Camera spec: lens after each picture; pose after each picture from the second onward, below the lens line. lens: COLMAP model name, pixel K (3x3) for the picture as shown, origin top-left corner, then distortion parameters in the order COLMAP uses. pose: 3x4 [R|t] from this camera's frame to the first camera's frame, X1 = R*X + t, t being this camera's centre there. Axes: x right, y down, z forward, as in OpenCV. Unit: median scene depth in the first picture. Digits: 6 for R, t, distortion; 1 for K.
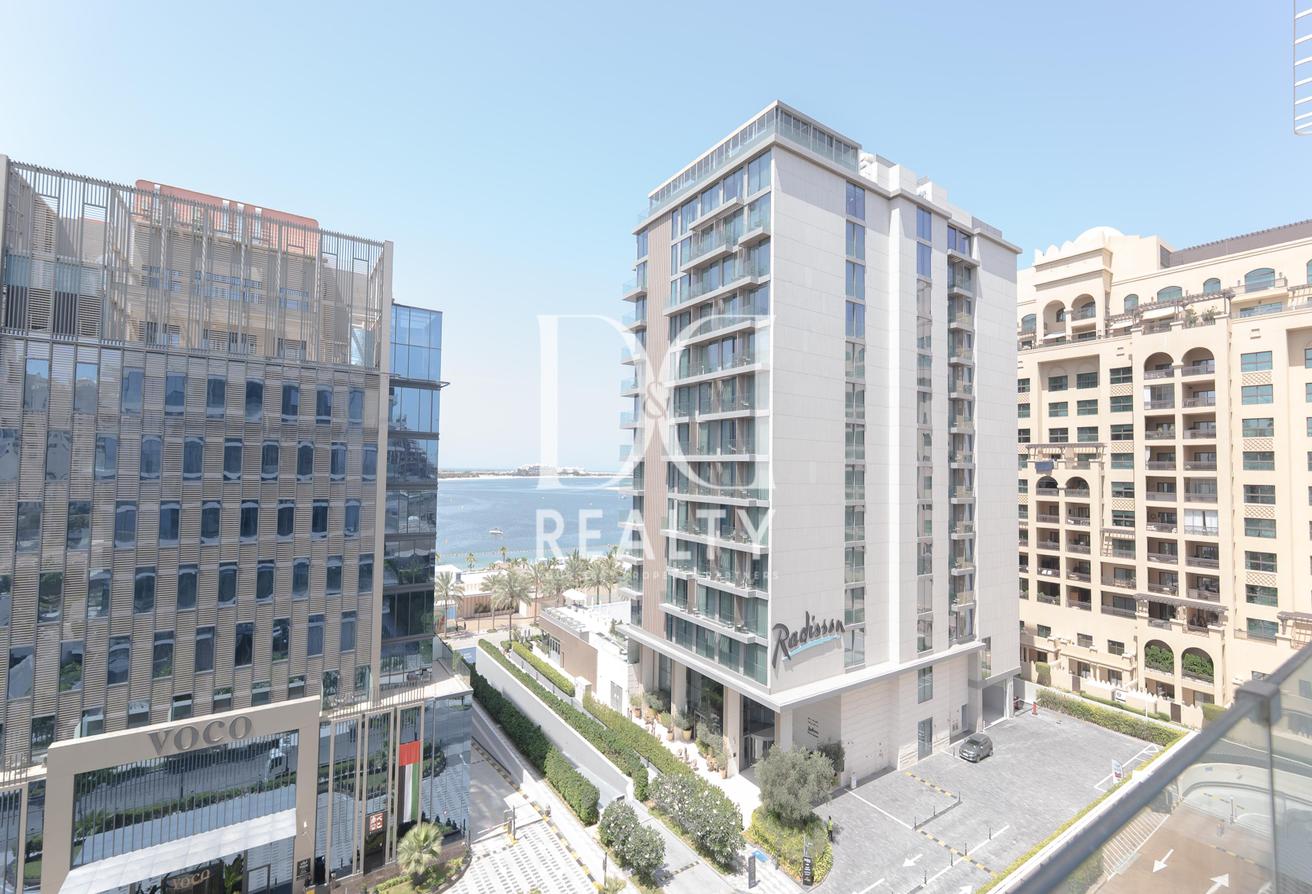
lens RADIAL K [[584.5, 0, 657.4], [0, 584.5, 450.3], [0, 0, 1]] dist [0.003119, 0.000889]
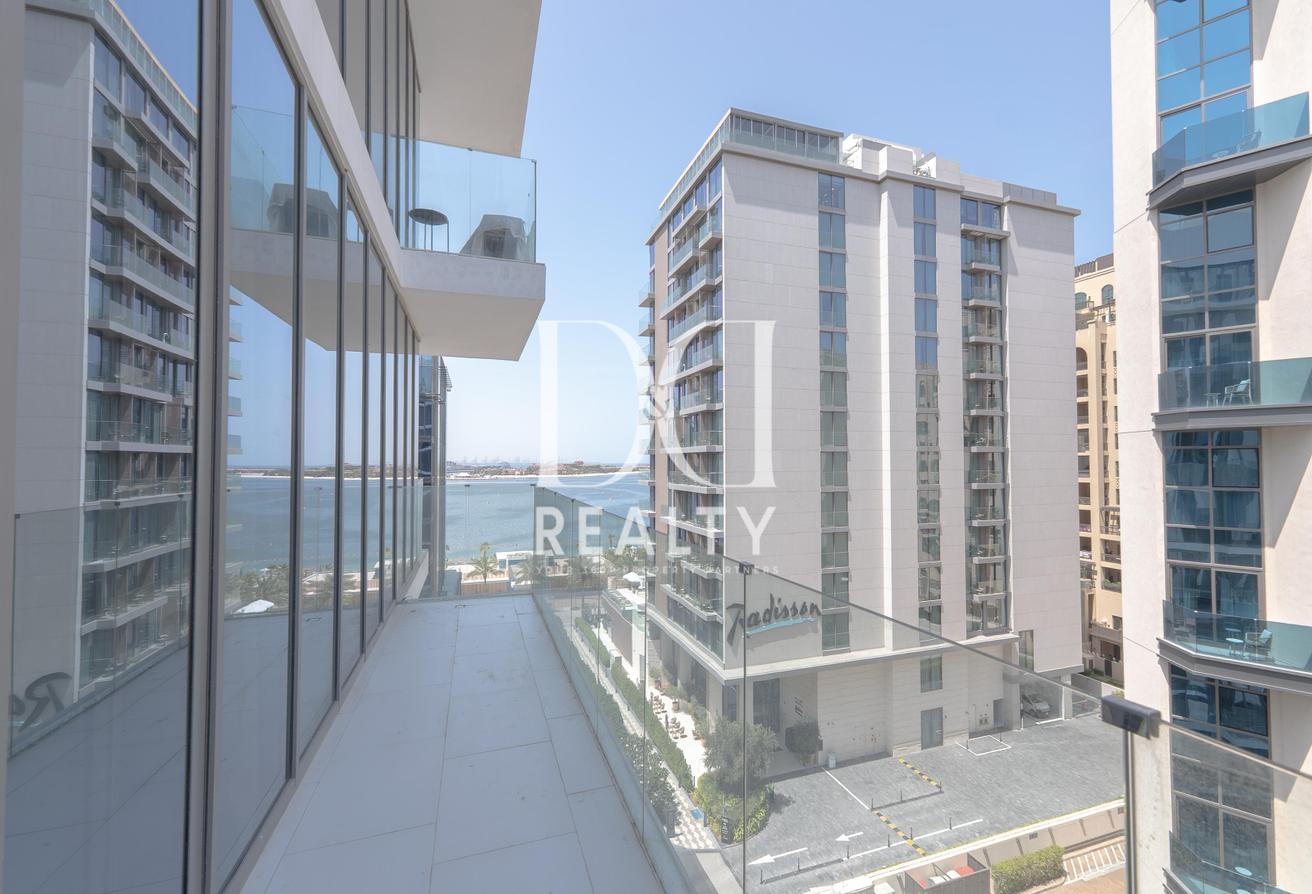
lens RADIAL K [[584.5, 0, 709.7], [0, 584.5, 444.3], [0, 0, 1]] dist [0.003119, 0.000889]
pose [[0.974466, -0.032168, -0.222220, 0.351937], [0.032853, 0.999460, -0.000618, 0.005630], [0.222120, -0.006698, 0.974996, -0.037427]]
